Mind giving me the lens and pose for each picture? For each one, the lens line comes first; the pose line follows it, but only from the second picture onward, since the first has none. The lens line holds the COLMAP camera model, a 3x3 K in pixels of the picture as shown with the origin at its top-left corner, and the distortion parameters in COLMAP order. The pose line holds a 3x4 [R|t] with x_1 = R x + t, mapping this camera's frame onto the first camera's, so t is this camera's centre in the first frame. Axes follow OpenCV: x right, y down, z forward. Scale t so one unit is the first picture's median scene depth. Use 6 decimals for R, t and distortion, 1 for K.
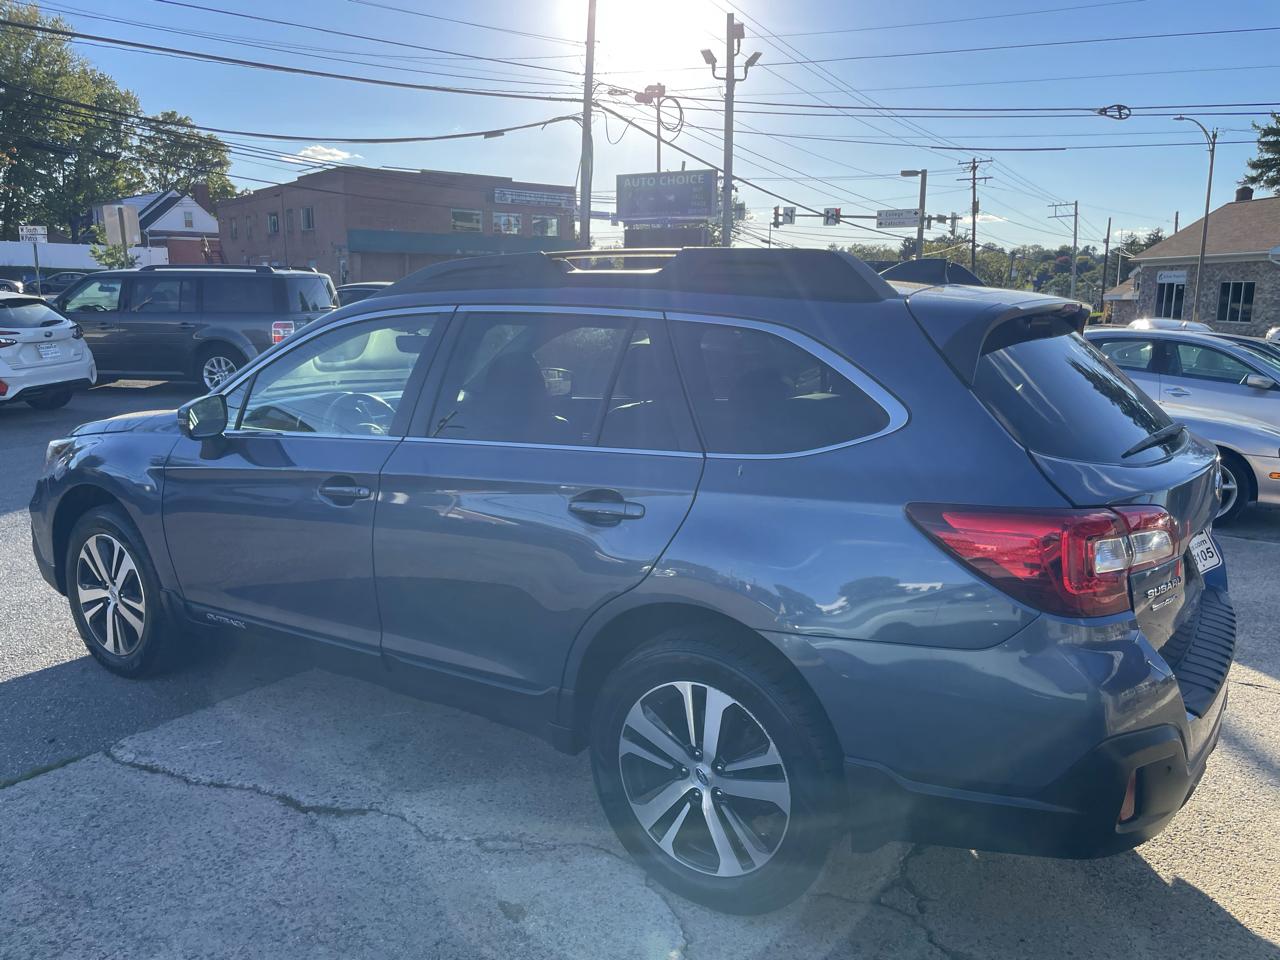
lens RADIAL K [[969.0, 0, 645.5], [0, 969.0, 473.2], [0, 0, 1]] dist [0.086633, -0.116205]
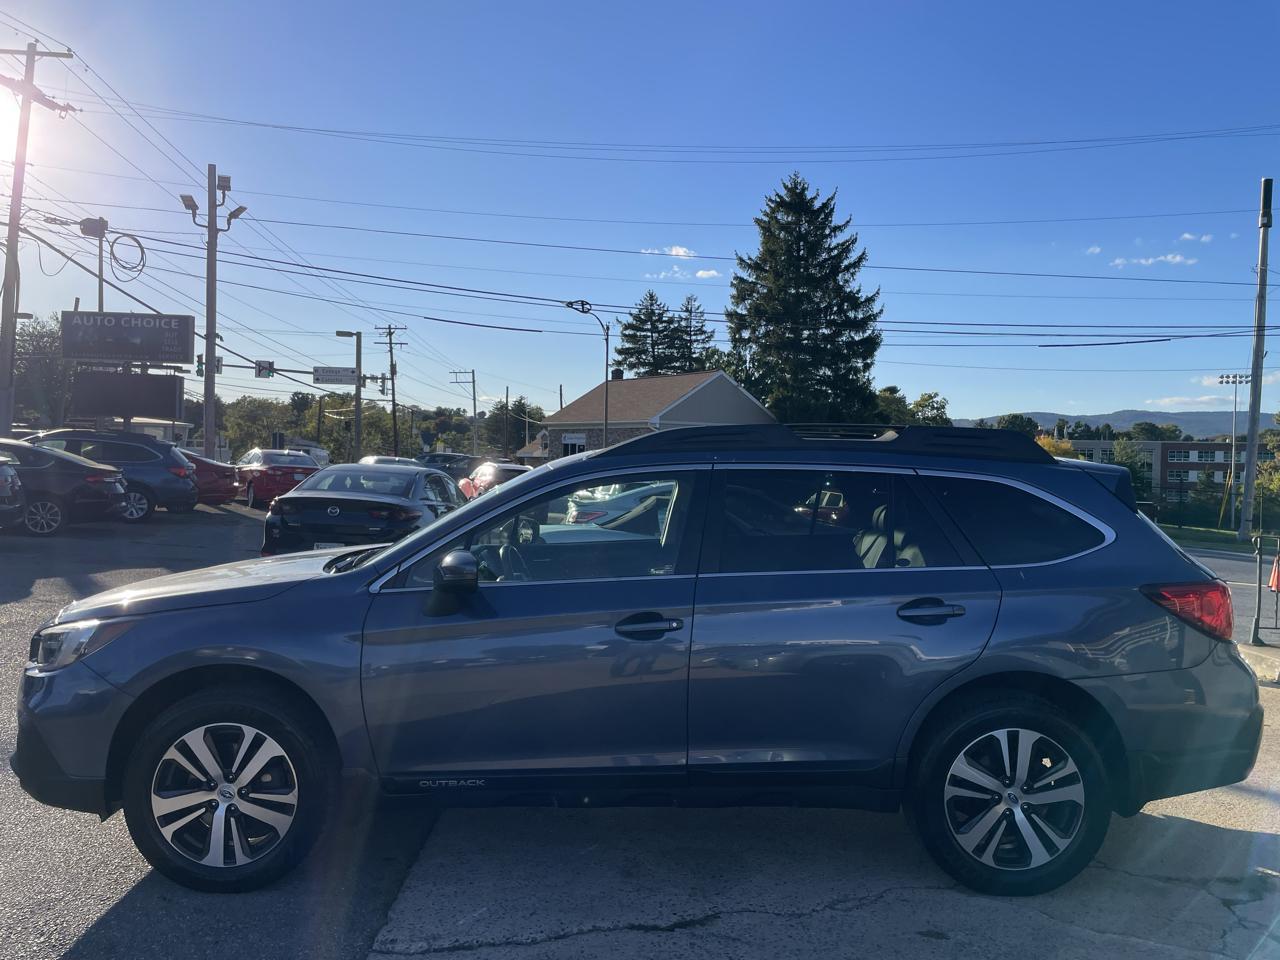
lens RADIAL K [[969.0, 0, 652.5], [0, 969.0, 477.7], [0, 0, 1]] dist [0.086633, -0.116205]
pose [[0.818164, -0.004029, 0.574971, -0.717569], [0.090733, 0.988351, -0.122184, -0.011024], [-0.567781, 0.152135, 0.808999, 0.050848]]
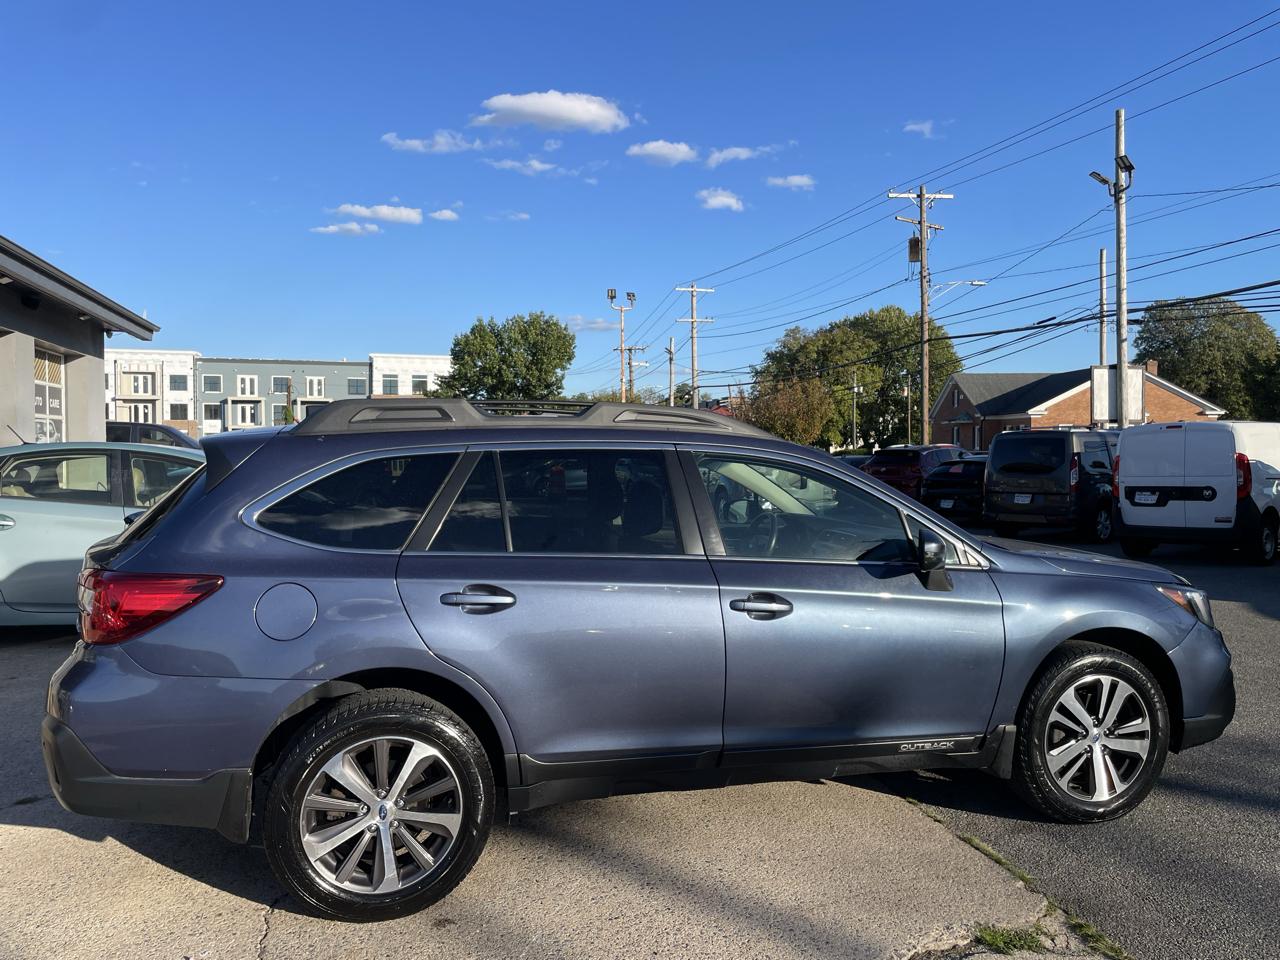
lens RADIAL K [[968.6, 0, 650.0], [0, 968.6, 483.0], [0, 0, 1]] dist [0.088682, -0.119402]
pose [[-0.639294, 0.025744, -0.768532, 0.730149], [-0.145670, 0.977288, 0.153911, -0.273847], [0.755039, 0.210346, -0.621024, 1.555783]]
